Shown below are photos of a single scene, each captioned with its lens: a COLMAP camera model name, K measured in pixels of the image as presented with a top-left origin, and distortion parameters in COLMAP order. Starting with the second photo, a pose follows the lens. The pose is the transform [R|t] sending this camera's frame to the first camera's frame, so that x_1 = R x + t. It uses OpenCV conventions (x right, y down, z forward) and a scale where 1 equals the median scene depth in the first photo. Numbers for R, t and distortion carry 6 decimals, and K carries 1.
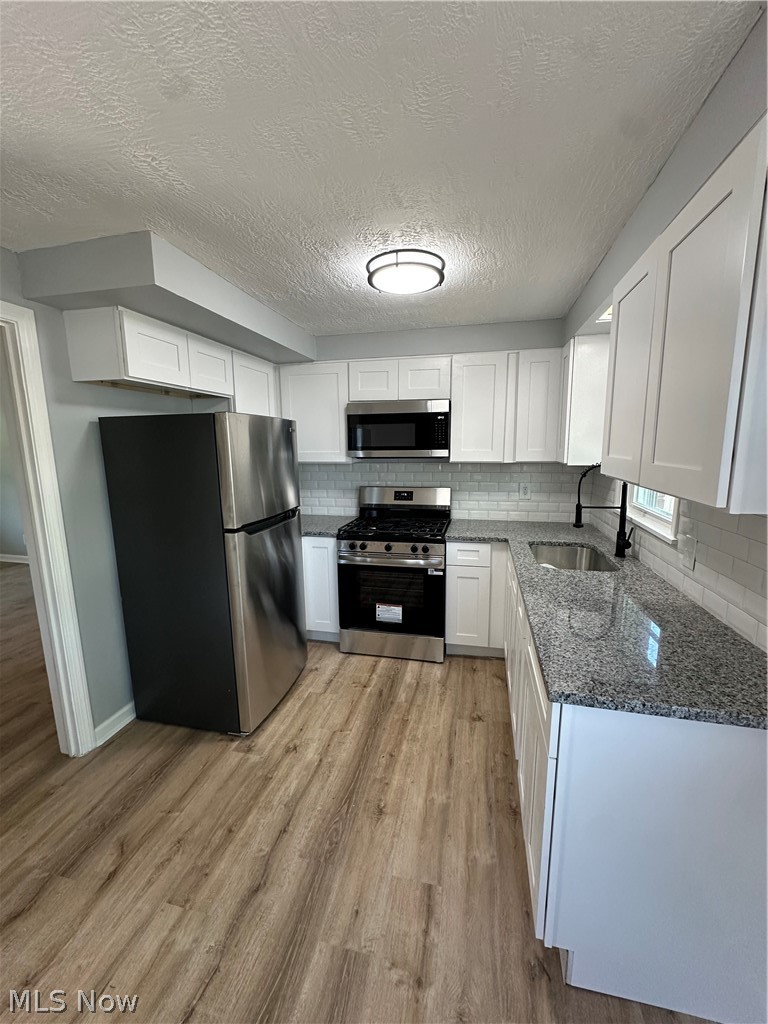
lens RADIAL K [[409.0, 0, 384.0], [0, 409.0, 512.0], [0, 0, 1]] dist [-0.007615, 0.001354]
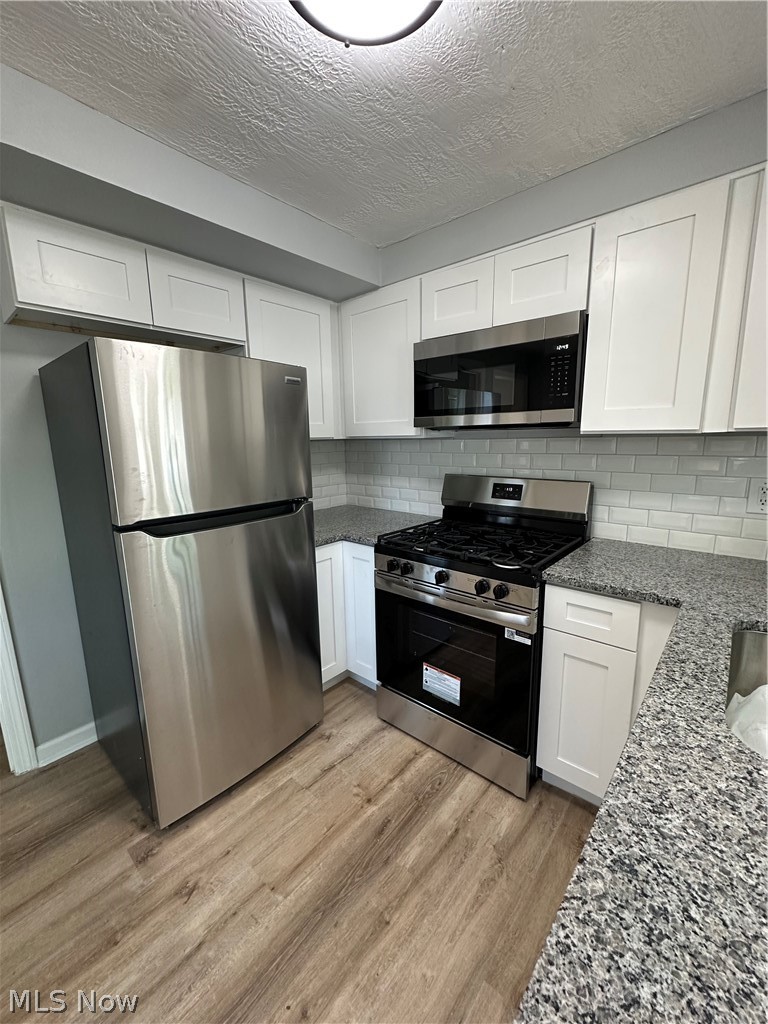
lens RADIAL K [[409.0, 0, 384.0], [0, 409.0, 512.0], [0, 0, 1]] dist [-0.007615, 0.001354]
pose [[0.884036, 0.080342, -0.460461, 0.201799], [-0.070184, 0.996765, 0.039171, -0.024114], [0.462119, -0.002312, 0.886815, 0.440154]]
